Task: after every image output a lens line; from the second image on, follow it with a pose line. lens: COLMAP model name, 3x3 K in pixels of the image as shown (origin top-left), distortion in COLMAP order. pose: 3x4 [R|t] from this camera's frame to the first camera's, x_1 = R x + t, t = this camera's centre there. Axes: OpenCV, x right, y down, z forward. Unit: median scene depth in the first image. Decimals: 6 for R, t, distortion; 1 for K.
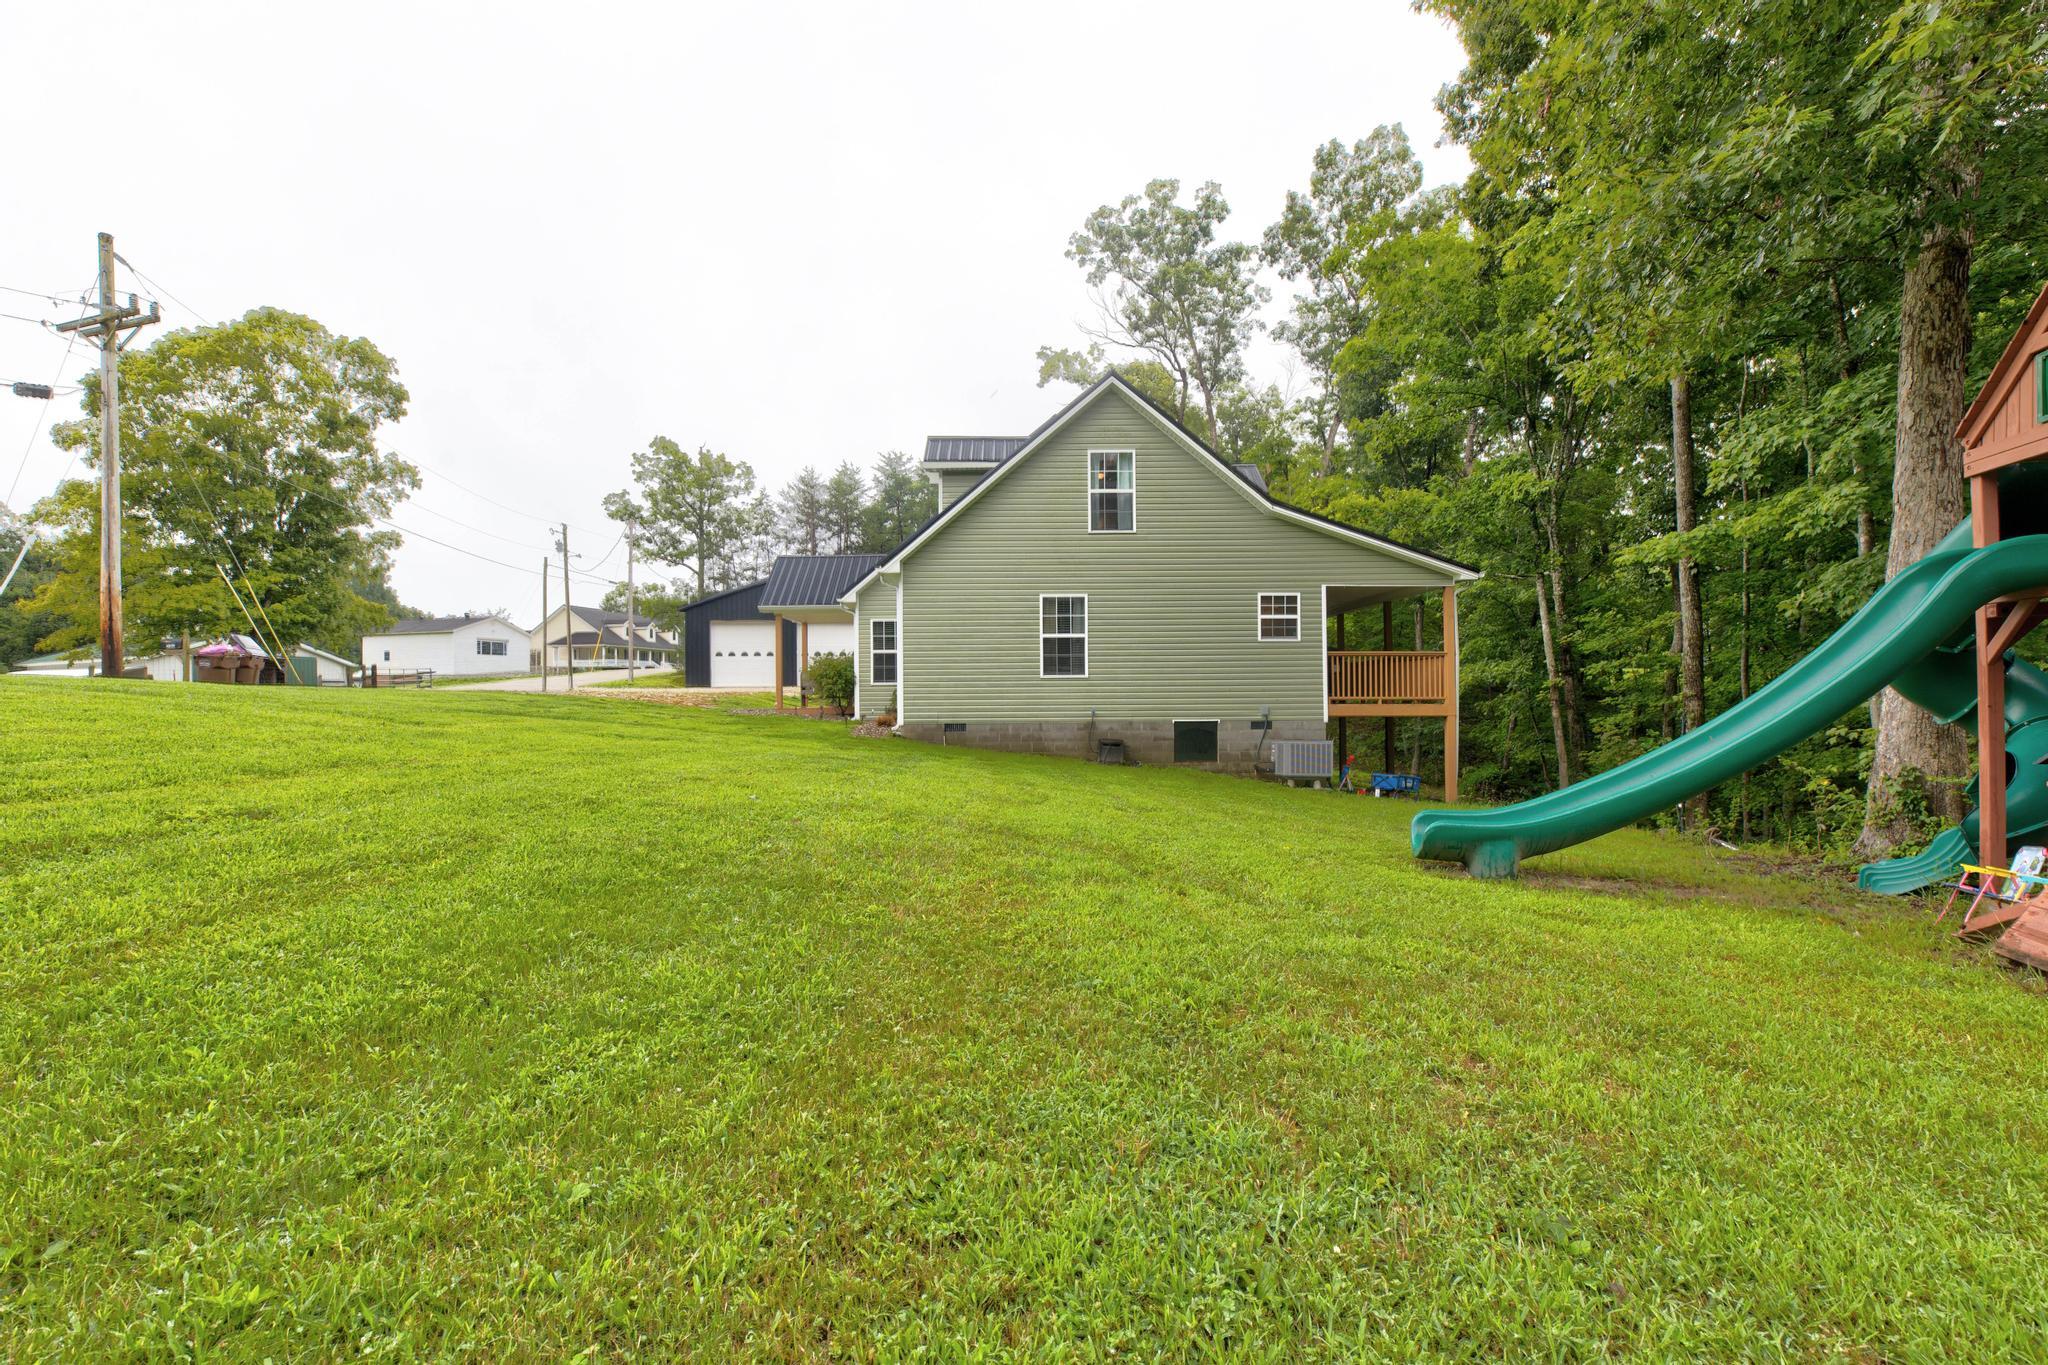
lens RADIAL K [[922.4, 0, 1011.2], [0, 922.4, 688.7], [0, 0, 1]] dist [0.006561, 0.000117]
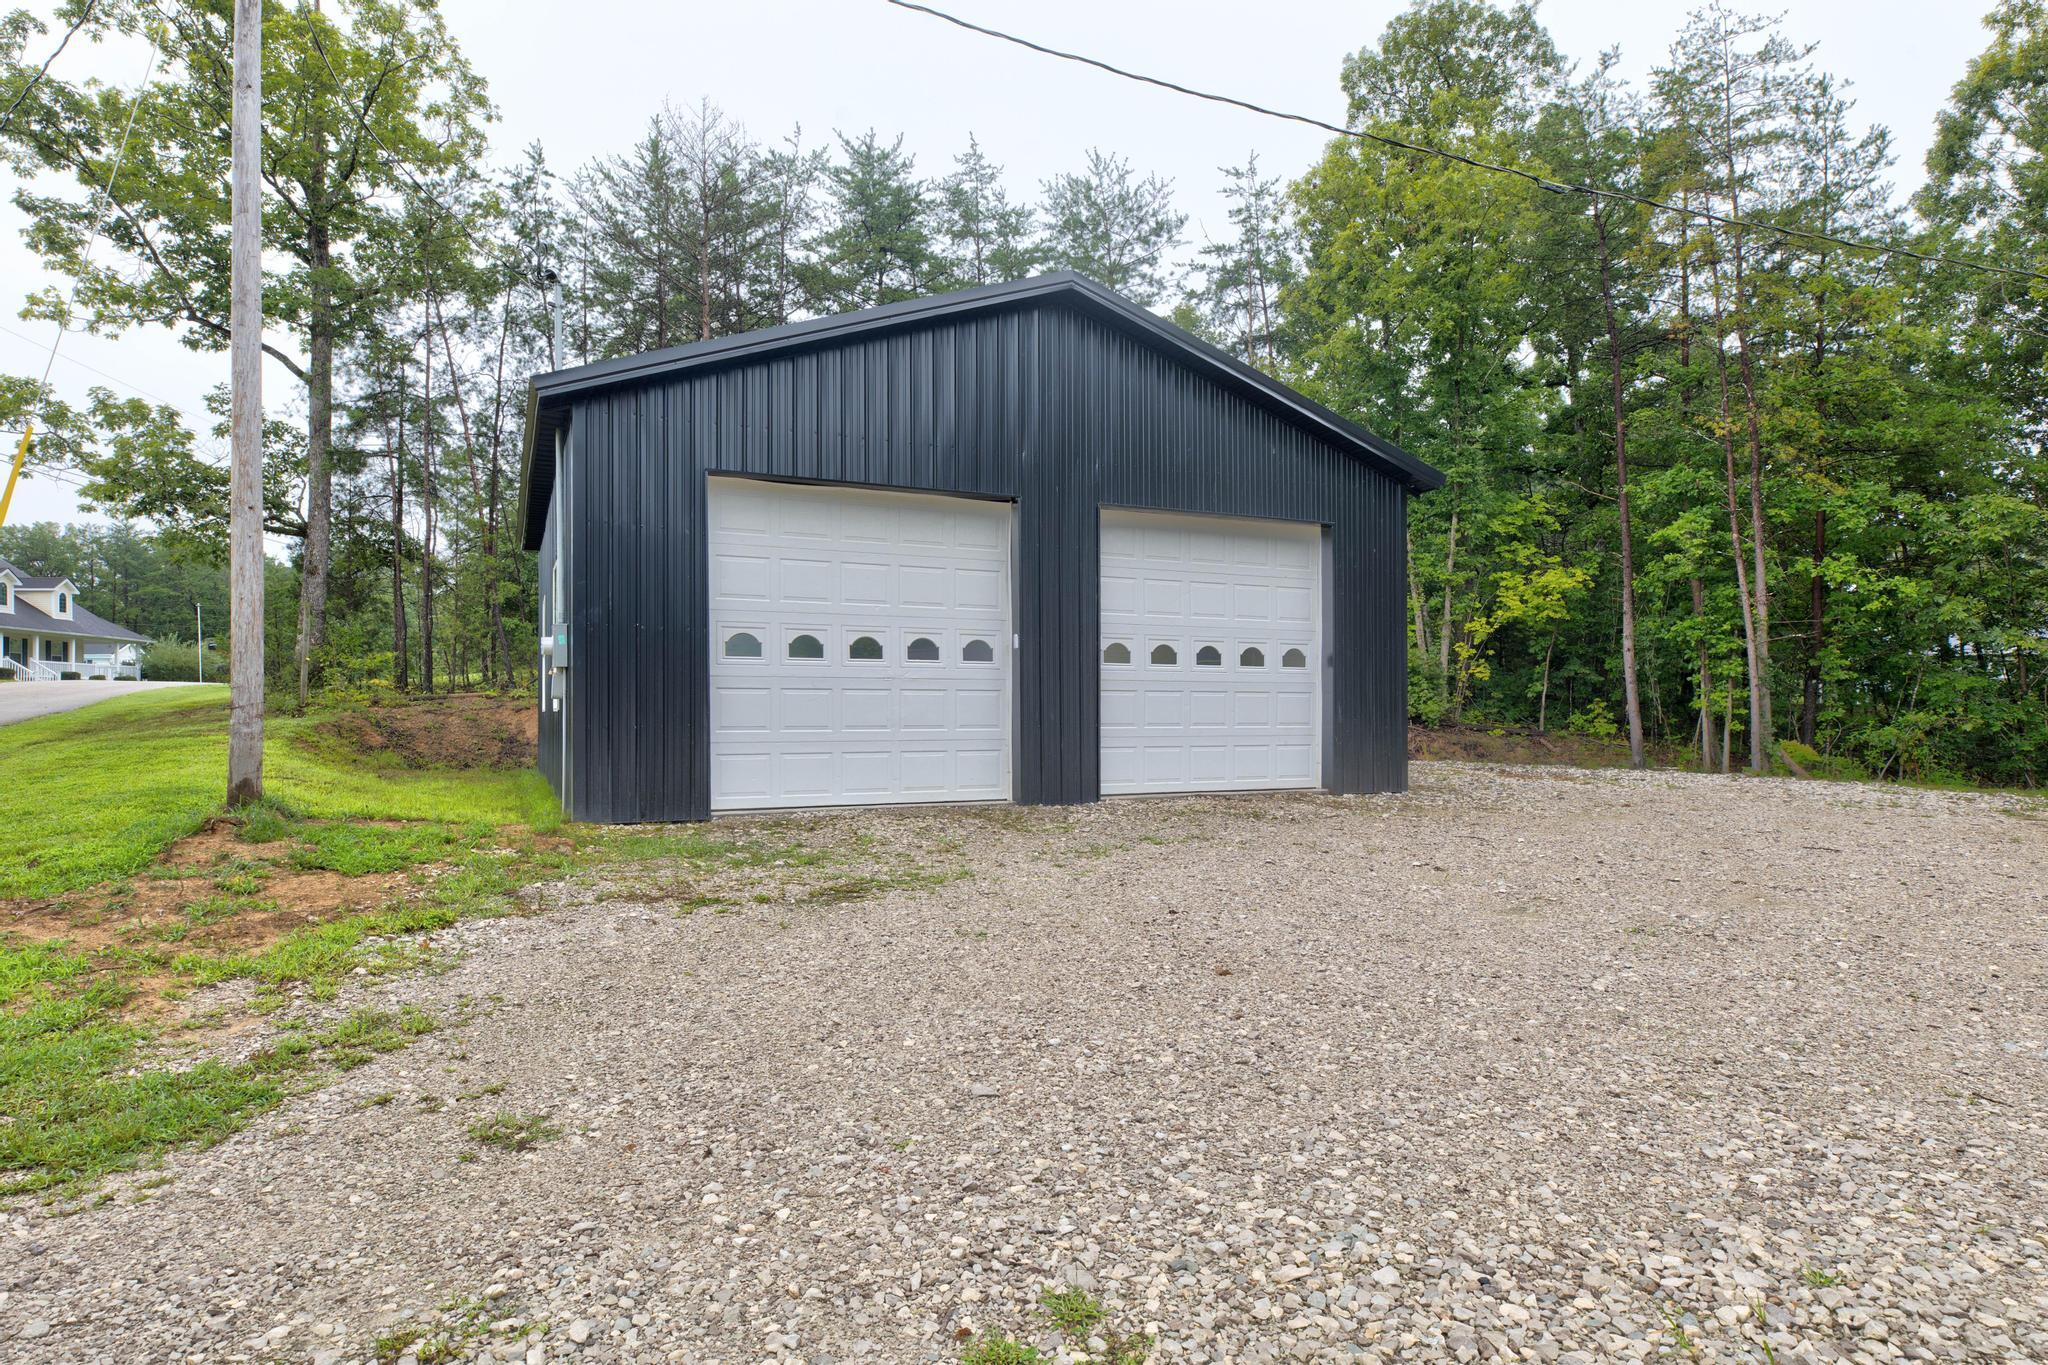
lens RADIAL K [[1139.2, 0, 1011.4], [0, 1139.2, 711.1], [0, 0, 1]] dist [0.003542, 0.001116]
pose [[0.927767, 0.004410, 0.373135, -0.419835], [-0.007090, 0.999958, 0.005810, -0.029760], [-0.373093, -0.008036, 0.927759, 0.892716]]
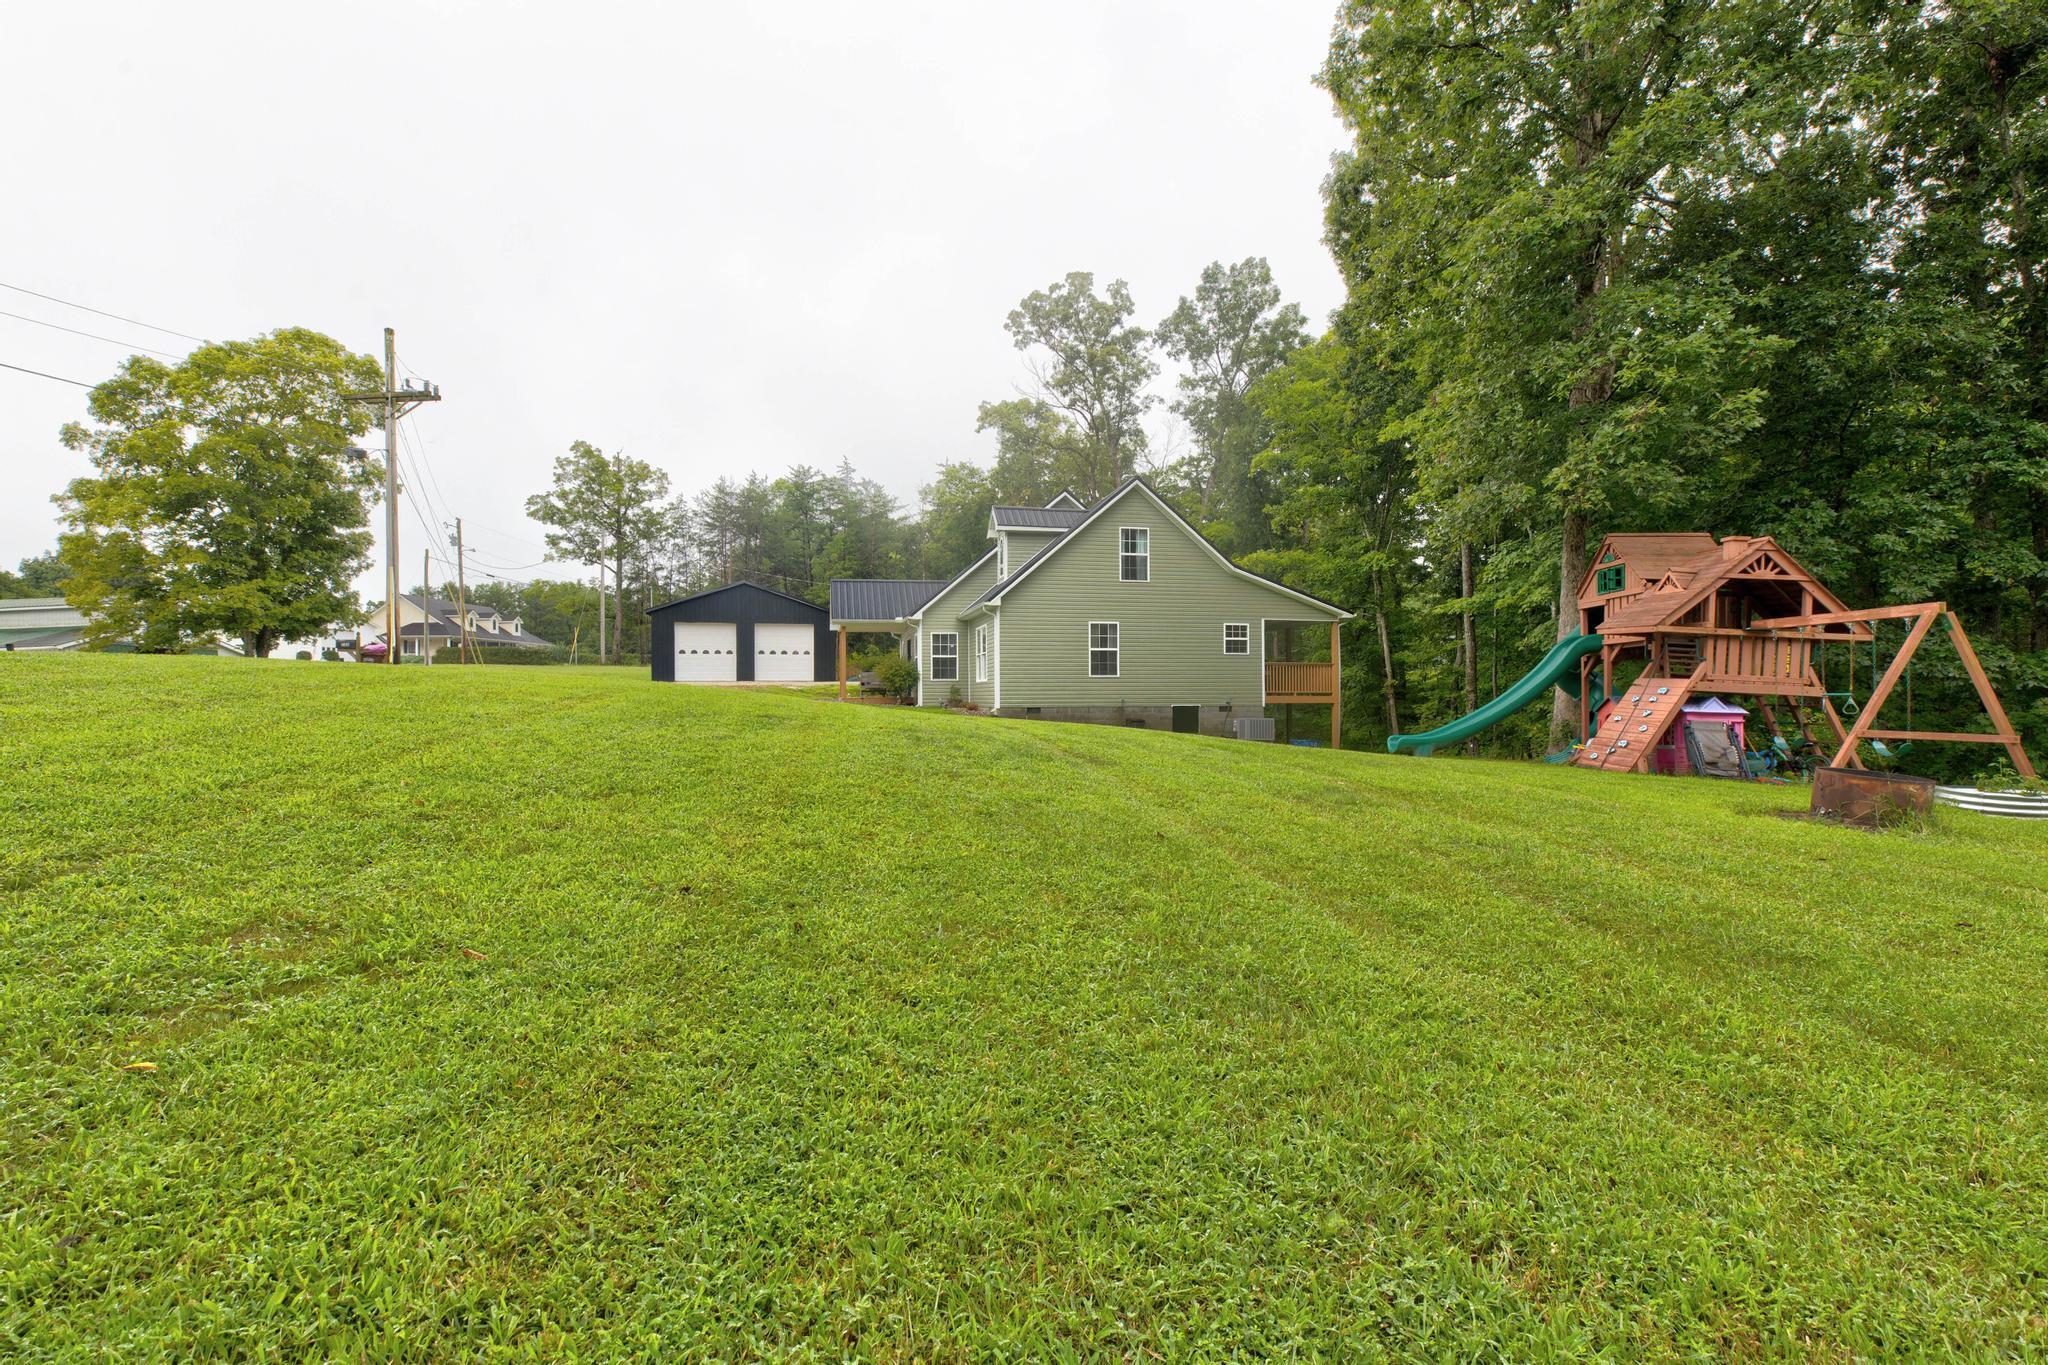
lens RADIAL K [[946.5, 0, 1009.5], [0, 946.5, 691.8], [0, 0, 1]] dist [0.001939, -0.000087]
pose [[0.978251, 0.003809, 0.207388, -0.198286], [-0.005250, 0.999966, 0.006399, 0.001356], [-0.207356, -0.007349, 0.978238, -0.230770]]
